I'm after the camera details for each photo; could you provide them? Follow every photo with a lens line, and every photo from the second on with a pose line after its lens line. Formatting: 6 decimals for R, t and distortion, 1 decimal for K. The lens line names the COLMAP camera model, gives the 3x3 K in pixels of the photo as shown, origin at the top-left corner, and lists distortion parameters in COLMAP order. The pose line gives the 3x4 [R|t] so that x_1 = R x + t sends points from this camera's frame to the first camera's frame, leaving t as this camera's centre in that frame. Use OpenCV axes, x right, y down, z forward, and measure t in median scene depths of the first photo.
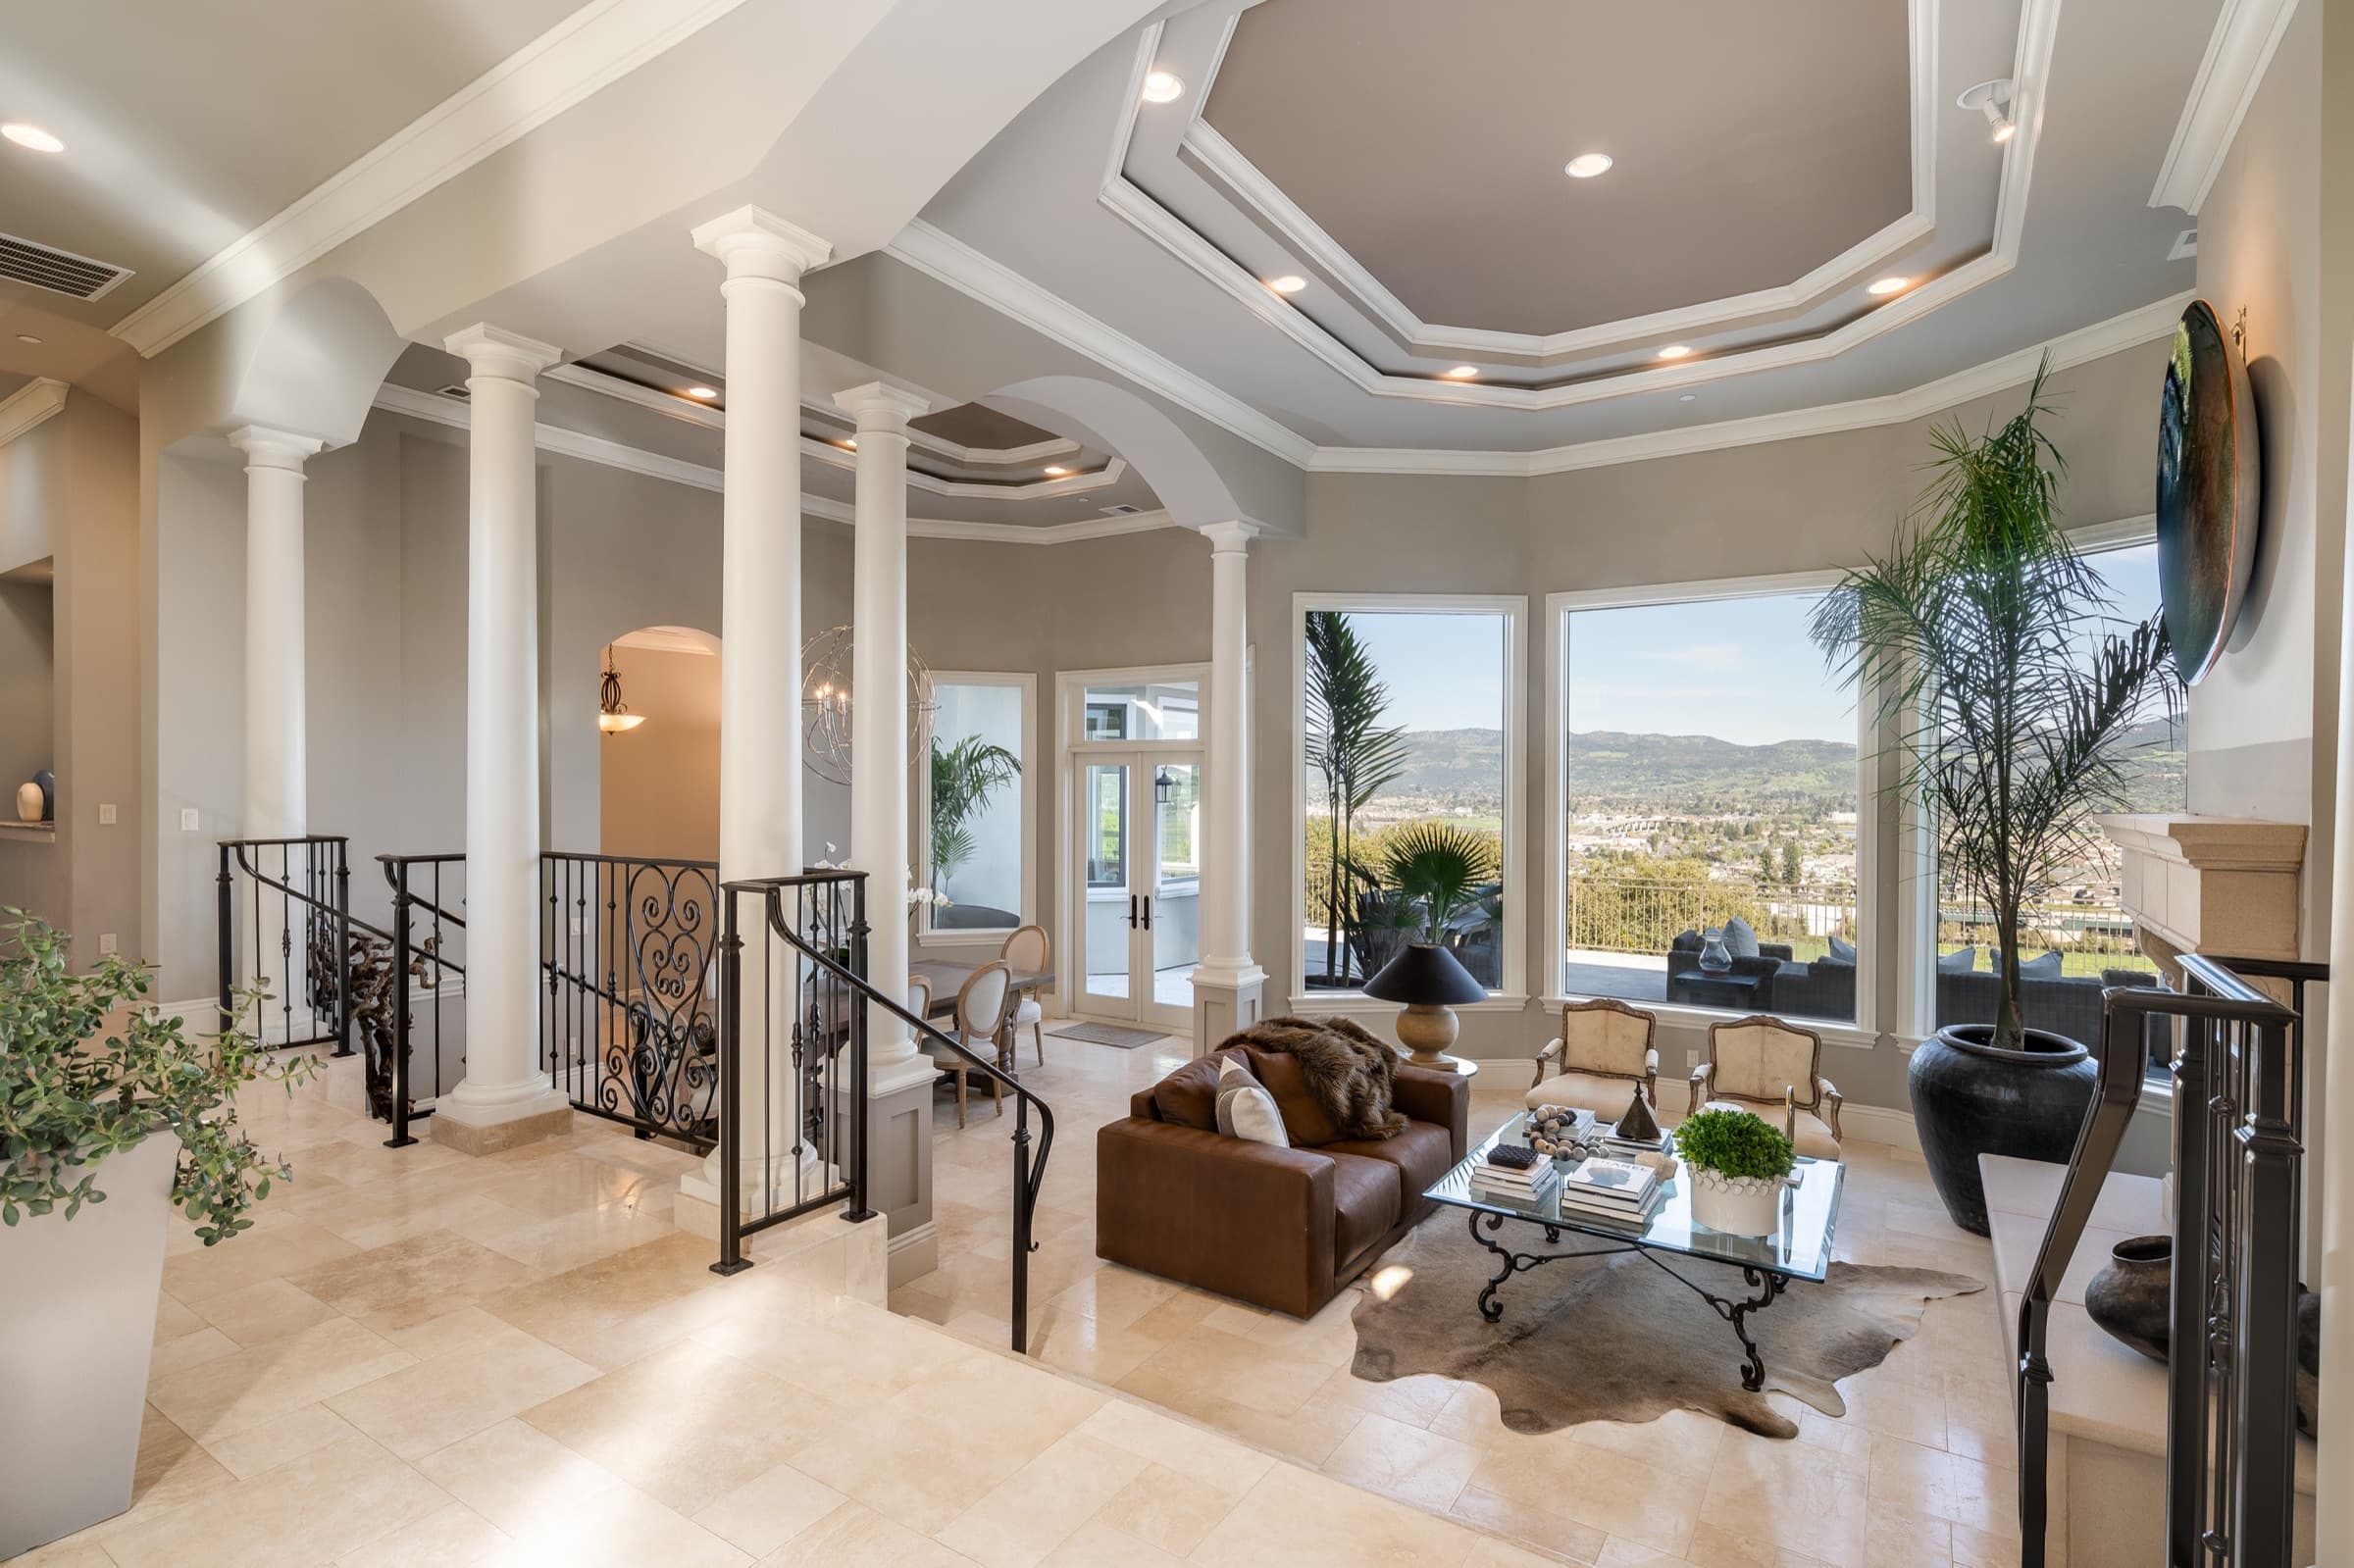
lens RADIAL K [[1156.5, 0, 1151.3], [0, 1156.5, 795.6], [0, 0, 1]] dist [-0.014595, 0.013066]
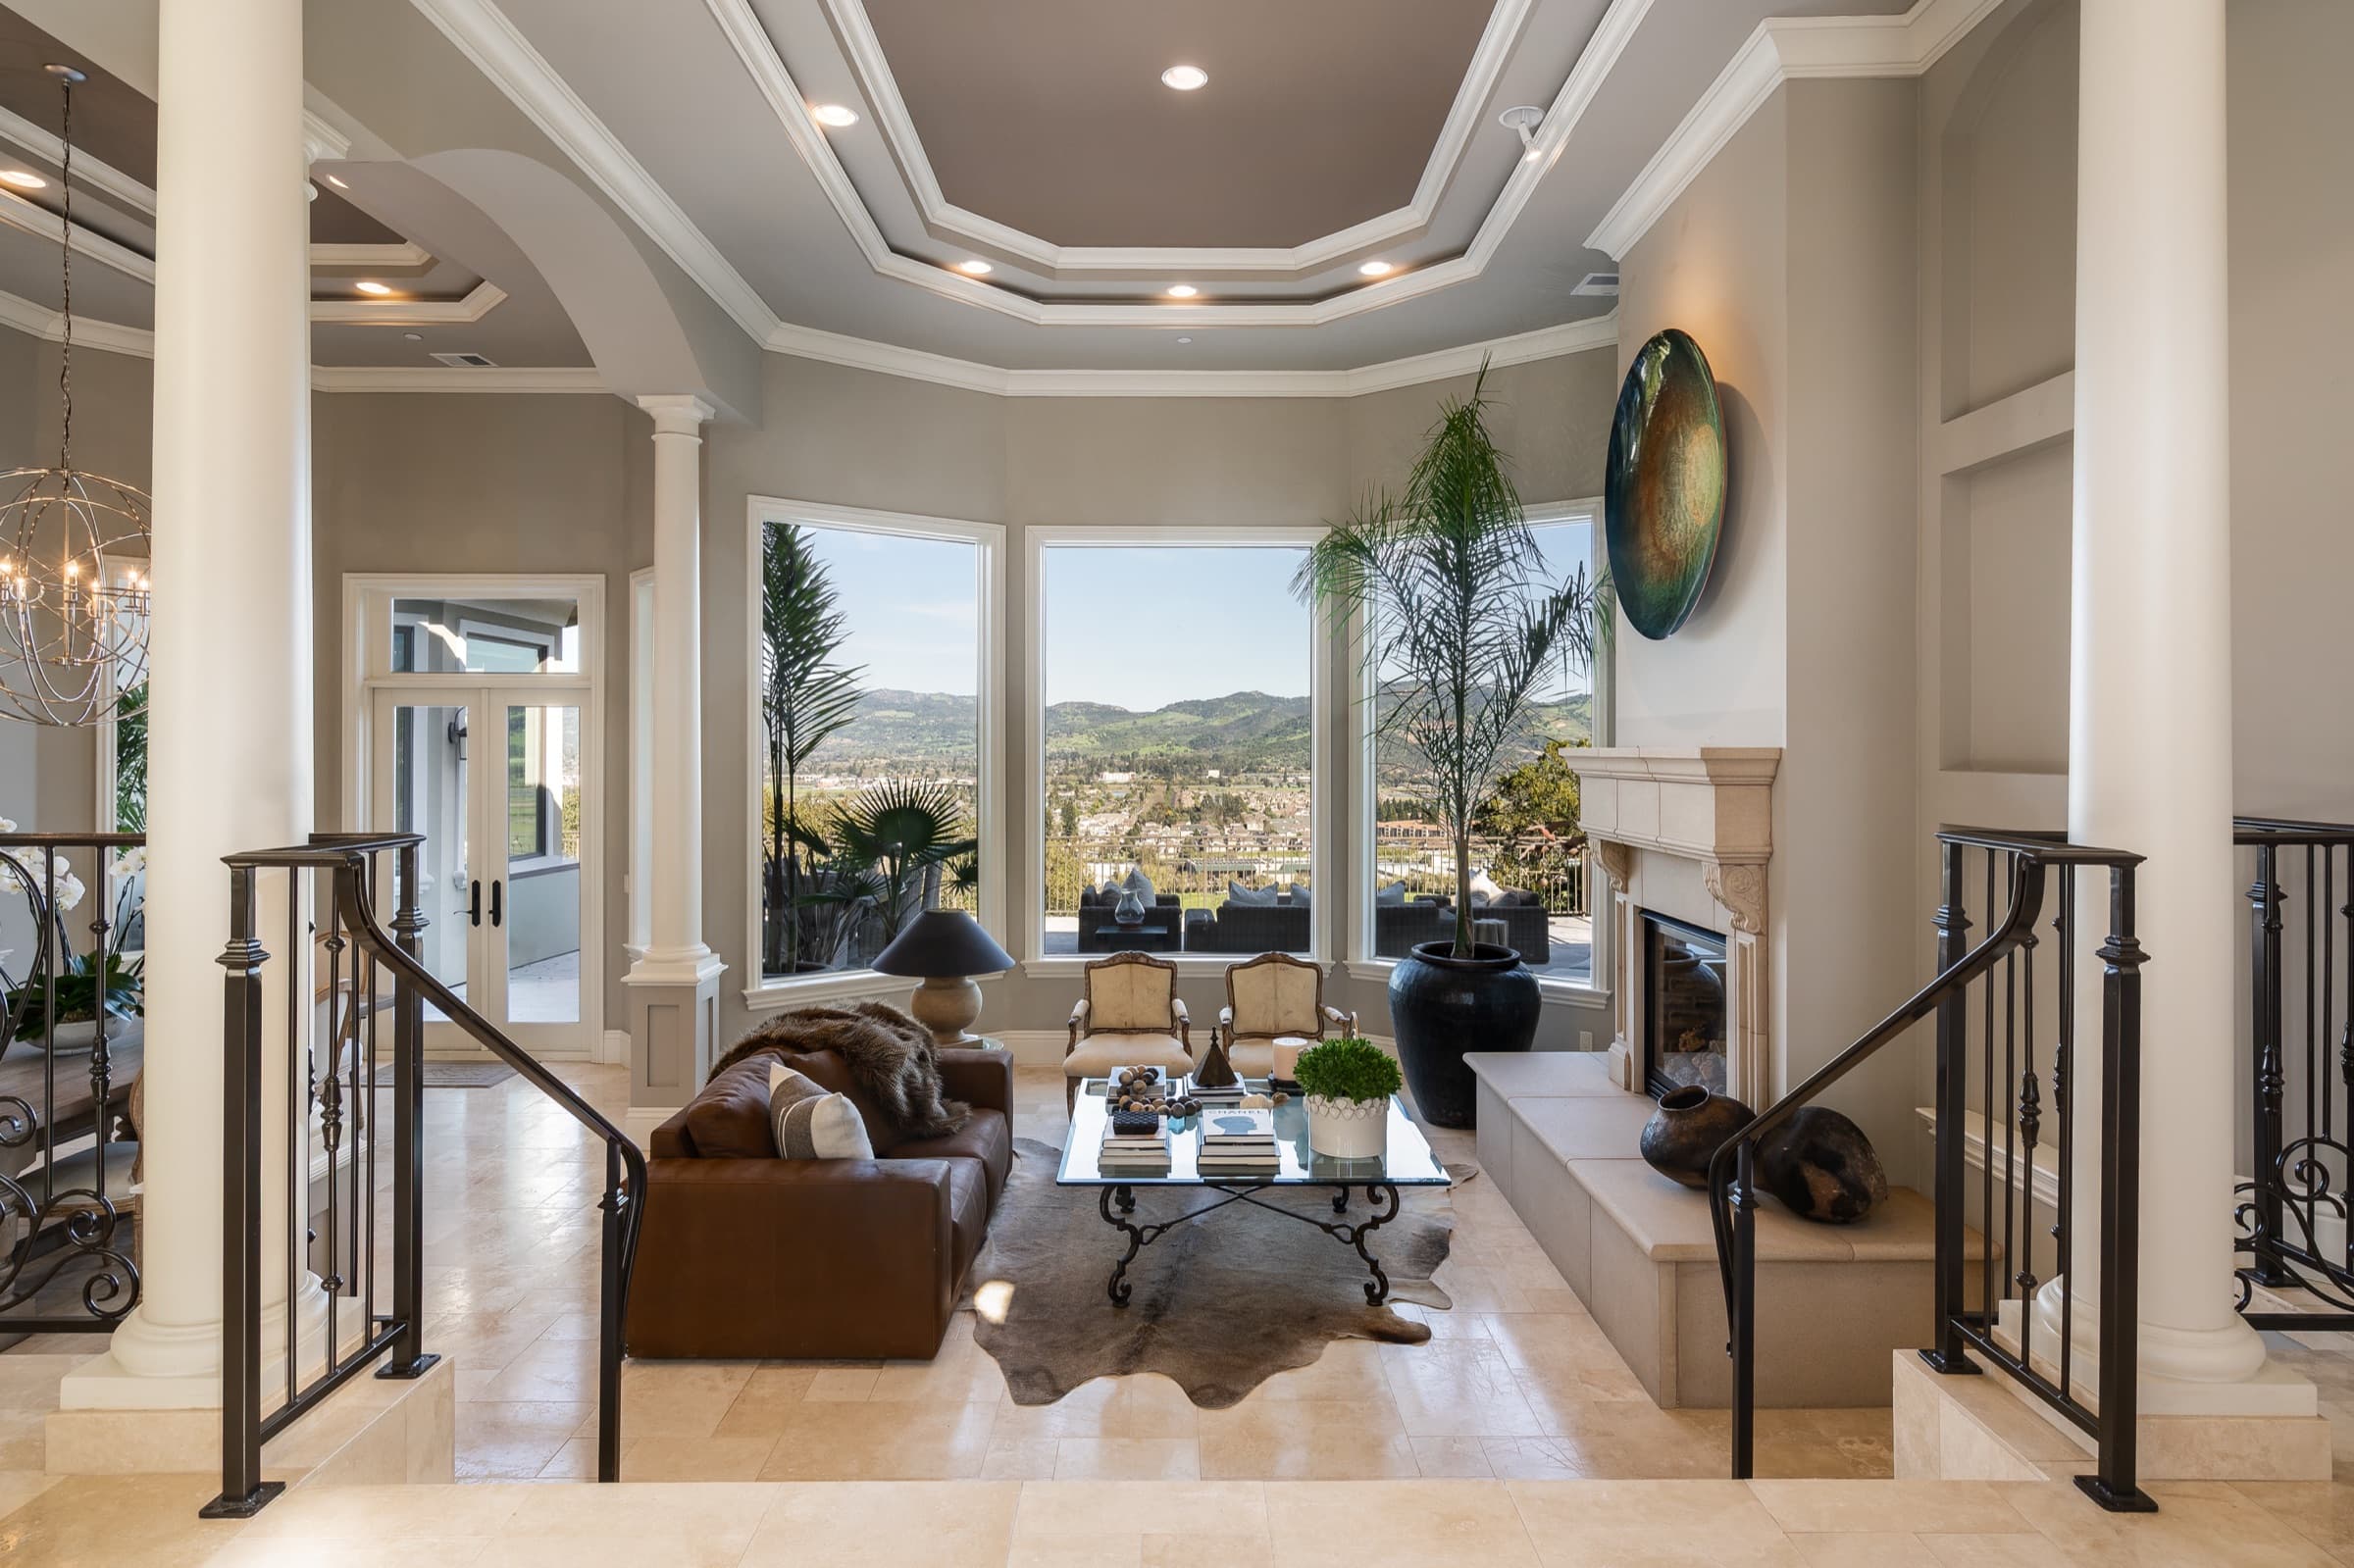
lens RADIAL K [[1295.9, 0, 1188.0], [0, 1295.9, 748.5], [0, 0, 1]] dist [0.003747, 0.000363]
pose [[0.822603, -0.002741, 0.568609, -0.195243], [0.007507, 0.999954, -0.006040, 0.015778], [-0.568566, 0.009237, 0.822586, 0.094993]]
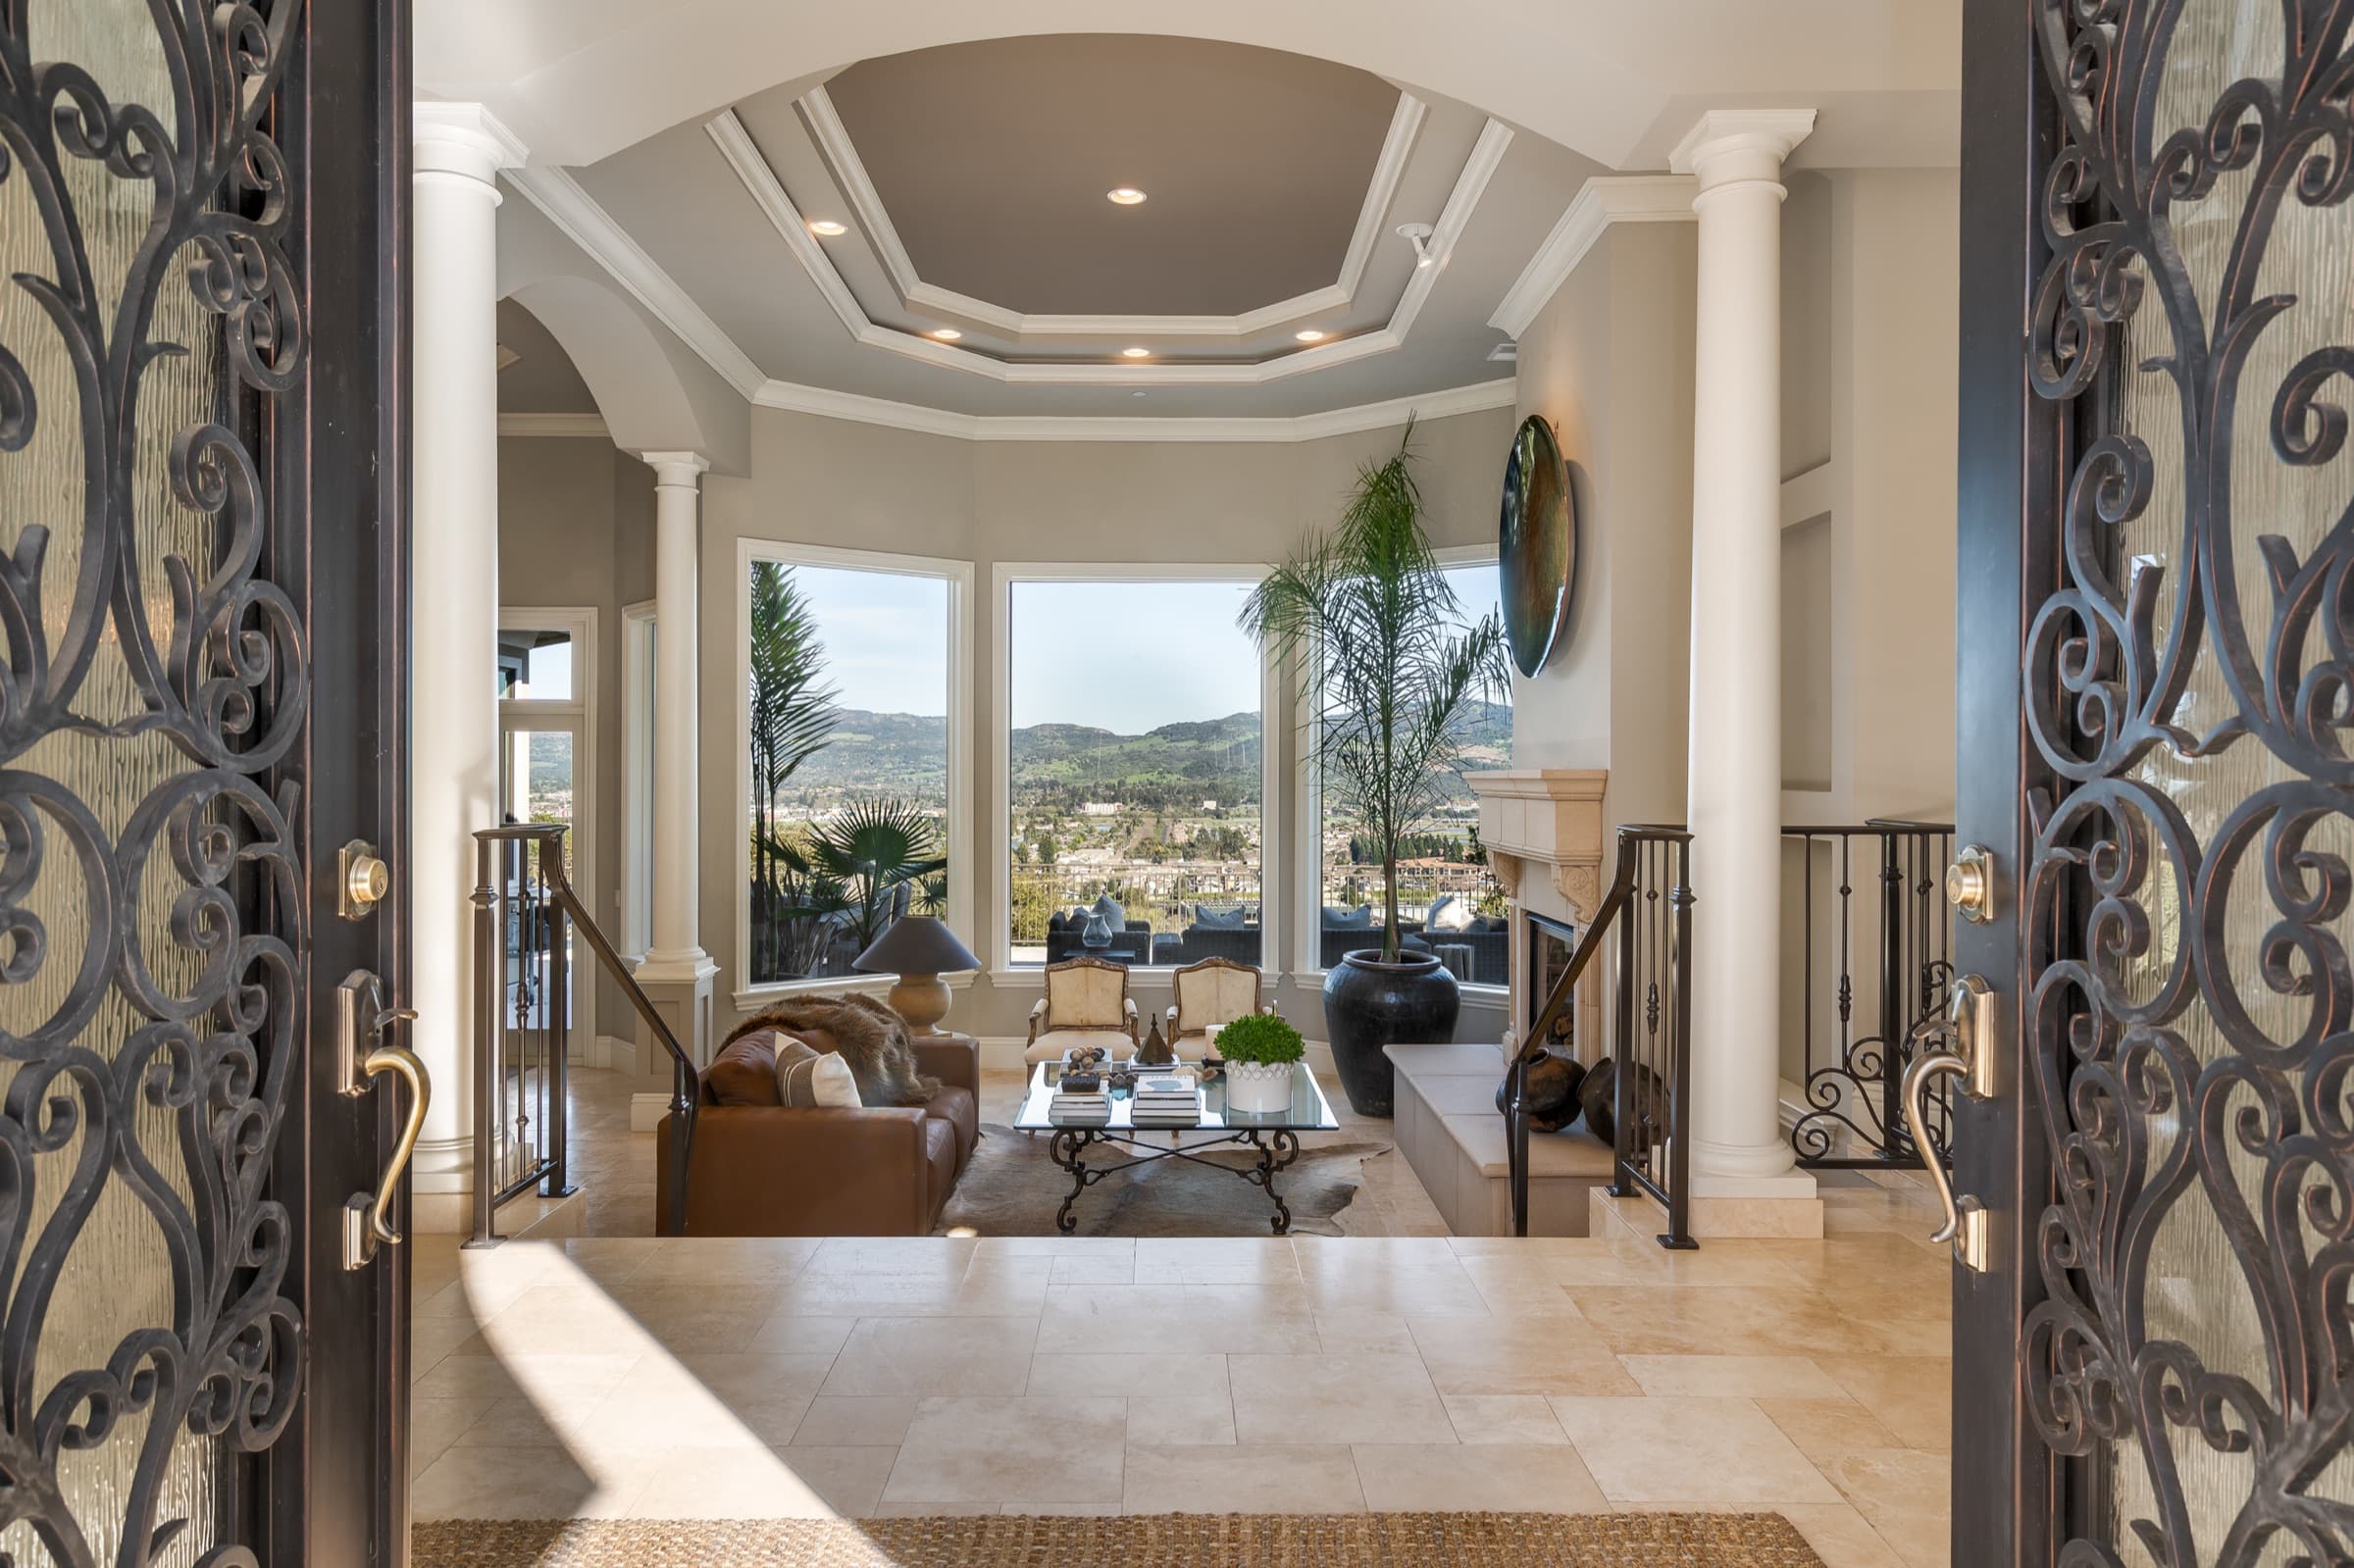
lens RADIAL K [[1471.9, 0, 1177.0], [0, 1471.9, 784.0], [0, 0, 1]] dist [0.007678, 0.000971]
pose [[0.824846, -0.003619, 0.565346, -0.327037], [0.005109, 0.999986, -0.001052, 0.022936], [-0.565334, 0.003756, 0.824853, -0.173110]]
